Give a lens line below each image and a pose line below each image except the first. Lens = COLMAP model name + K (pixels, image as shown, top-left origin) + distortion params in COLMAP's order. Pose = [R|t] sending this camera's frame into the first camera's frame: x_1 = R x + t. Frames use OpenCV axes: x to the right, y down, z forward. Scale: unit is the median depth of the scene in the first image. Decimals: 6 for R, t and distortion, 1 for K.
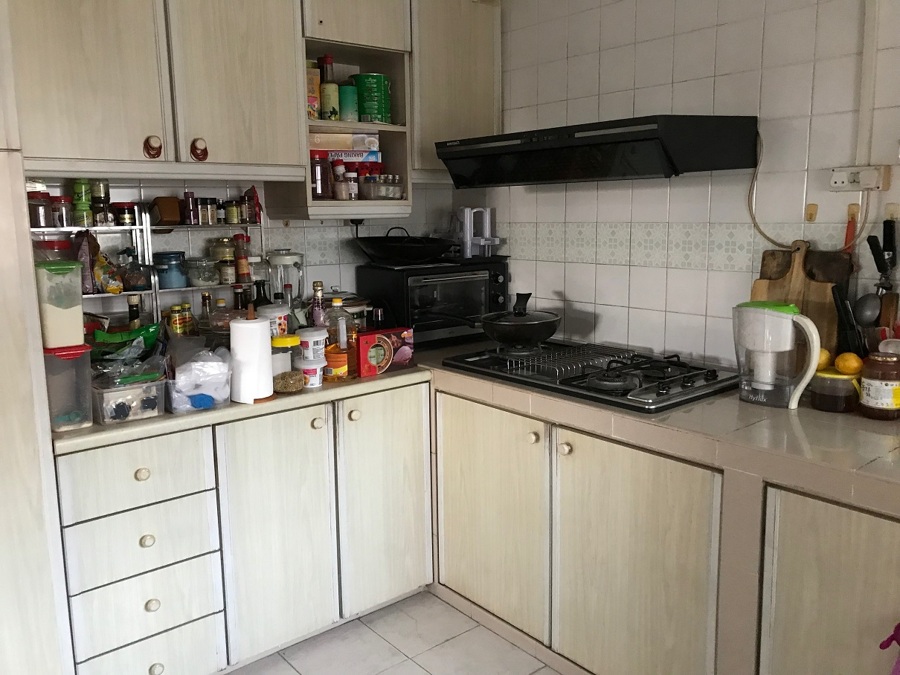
lens RADIAL K [[756.0, 0, 454.0], [0, 756.0, 332.8], [0, 0, 1]] dist [0.083917, -0.115998]
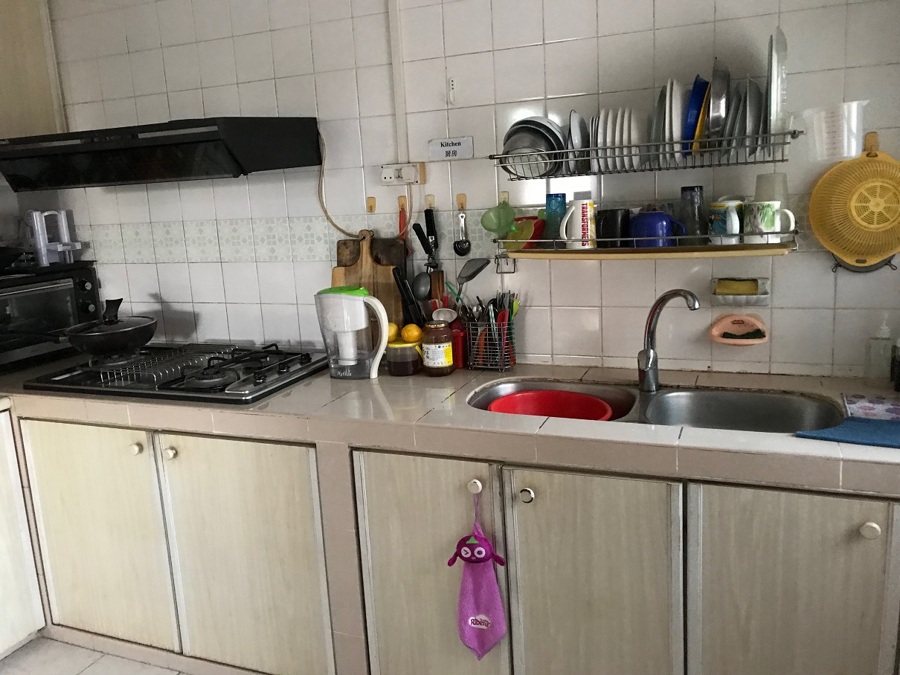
lens RADIAL K [[756.0, 0, 454.0], [0, 756.0, 332.8], [0, 0, 1]] dist [0.083917, -0.115998]
pose [[0.886510, -0.124549, 0.445631, 0.048797], [0.118164, 0.992096, 0.042213, -0.001509], [-0.447367, 0.015236, 0.894221, -0.056289]]
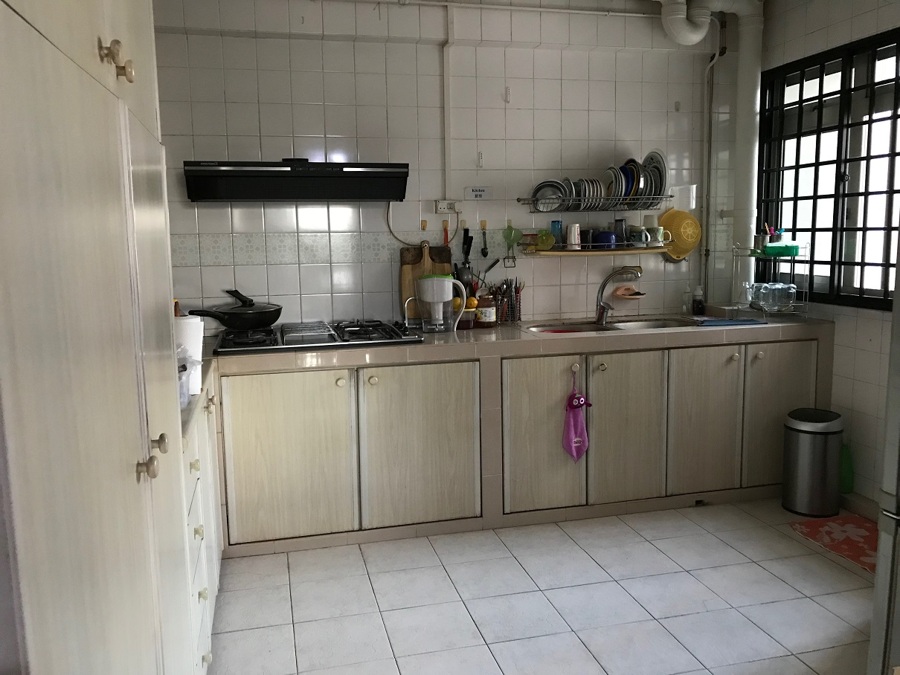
lens RADIAL K [[746.9, 0, 450.0], [0, 746.9, 337.5], [0, 0, 1]] dist [0.096324, 0.000456]
pose [[0.430448, -0.118062, 0.894861, -1.041096], [0.158481, 0.985893, 0.053840, 0.014987], [-0.888594, 0.118643, 0.443086, 0.201065]]
